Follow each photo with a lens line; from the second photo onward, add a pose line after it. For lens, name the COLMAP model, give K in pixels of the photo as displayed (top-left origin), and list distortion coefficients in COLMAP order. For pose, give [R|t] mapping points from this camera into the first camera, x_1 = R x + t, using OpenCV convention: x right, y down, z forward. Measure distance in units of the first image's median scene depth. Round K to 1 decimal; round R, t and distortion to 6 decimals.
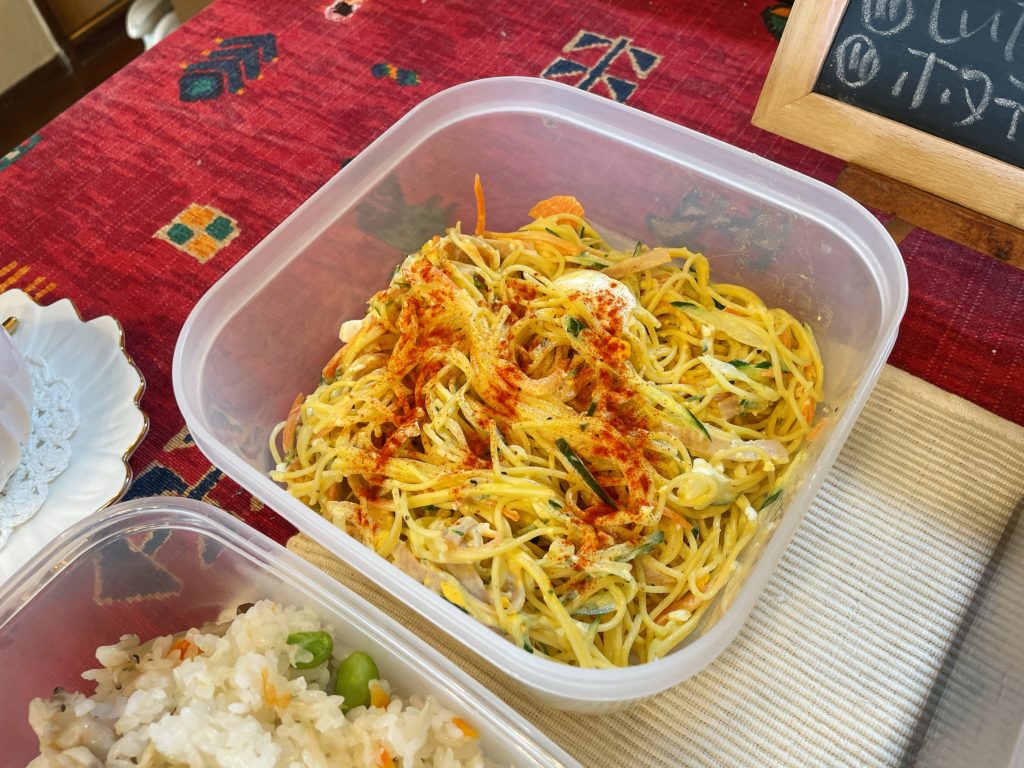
lens RADIAL K [[768.3, 0, 512.0], [0, 768.3, 384.0], [0, 0, 1]] dist [0.082180, -0.117325]
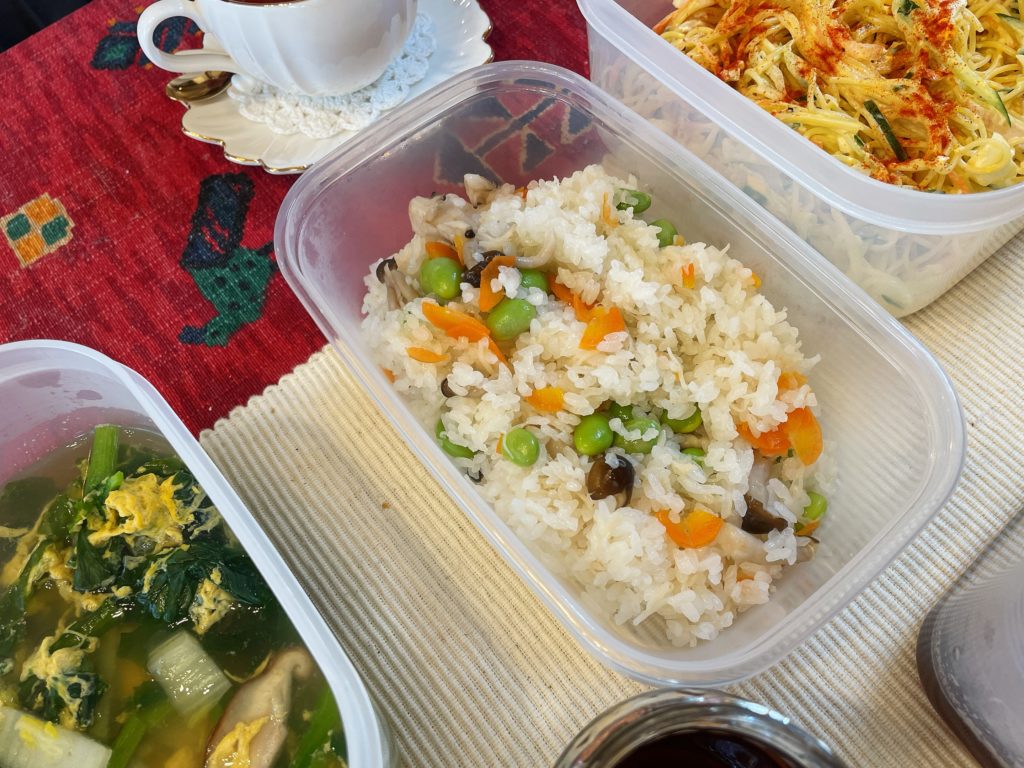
lens RADIAL K [[768.3, 0, 512.0], [0, 768.3, 384.0], [0, 0, 1]] dist [0.082180, -0.117325]
pose [[0.956427, 0.247973, -0.154136, -0.155283], [-0.226694, 0.963378, 0.143221, 0.419191], [0.184006, -0.102039, 0.977614, -0.240343]]
